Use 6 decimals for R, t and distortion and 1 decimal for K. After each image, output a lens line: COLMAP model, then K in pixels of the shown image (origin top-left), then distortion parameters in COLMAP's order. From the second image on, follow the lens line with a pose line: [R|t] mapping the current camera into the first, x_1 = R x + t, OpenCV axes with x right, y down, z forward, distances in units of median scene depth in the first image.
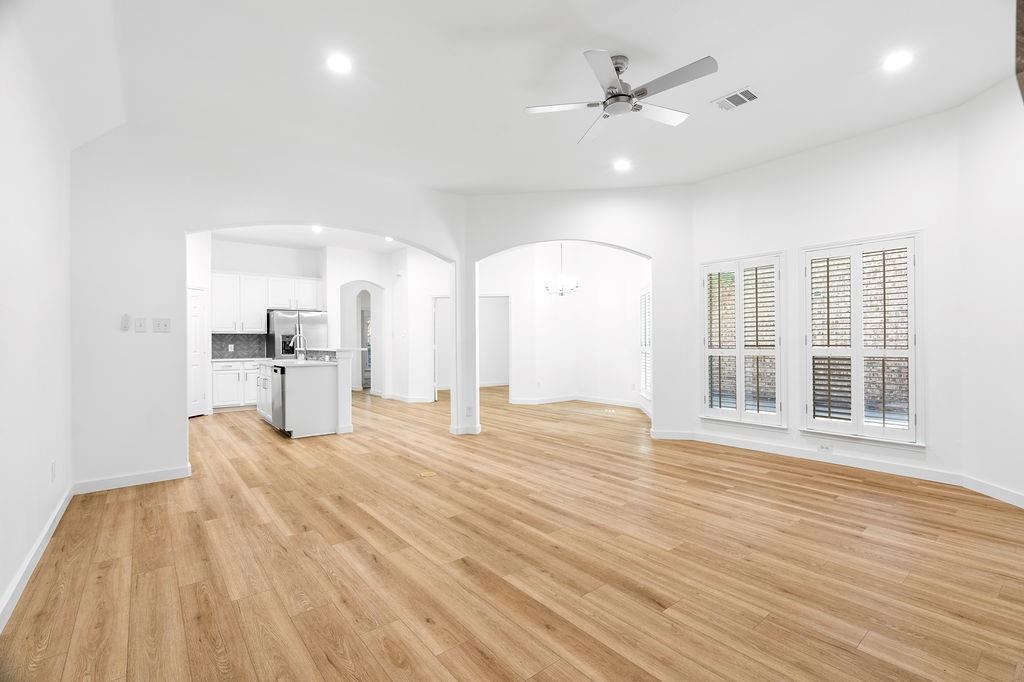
lens RADIAL K [[464.1, 0, 518.0], [0, 464.1, 344.4], [0, 0, 1]] dist [-0.000809, -0.000028]
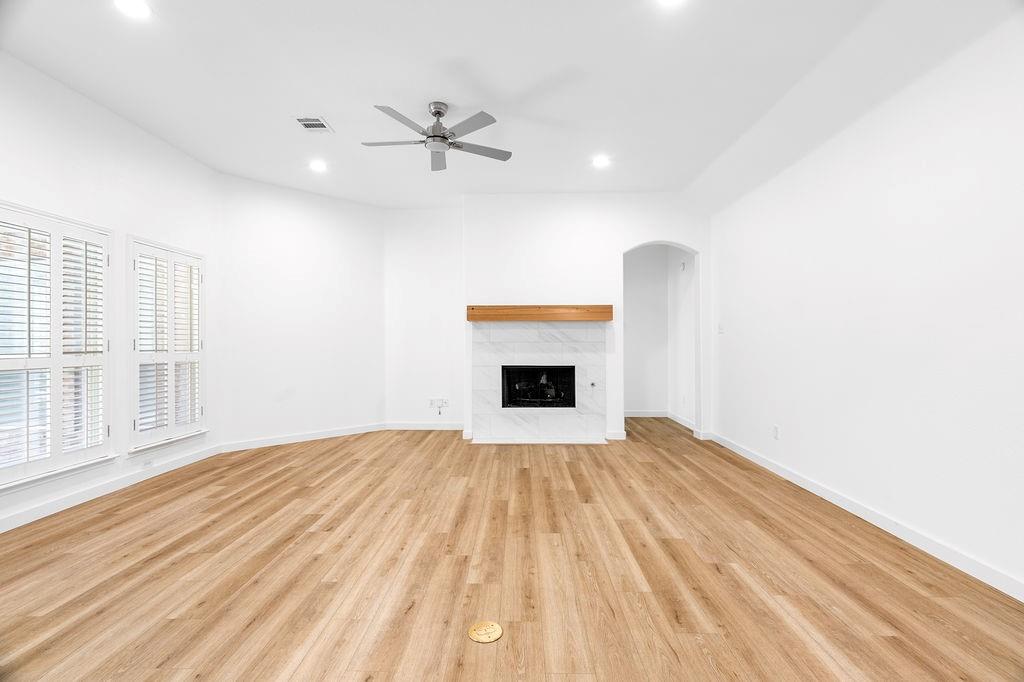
lens RADIAL K [[464.1, 0, 510.3], [0, 464.1, 341.7], [0, 0, 1]] dist [-0.000809, -0.000028]
pose [[-0.761453, 0.011567, 0.648117, -0.607601], [0.010142, 0.999931, -0.005930, -0.003936], [-0.648140, 0.002057, -0.761518, 1.581235]]
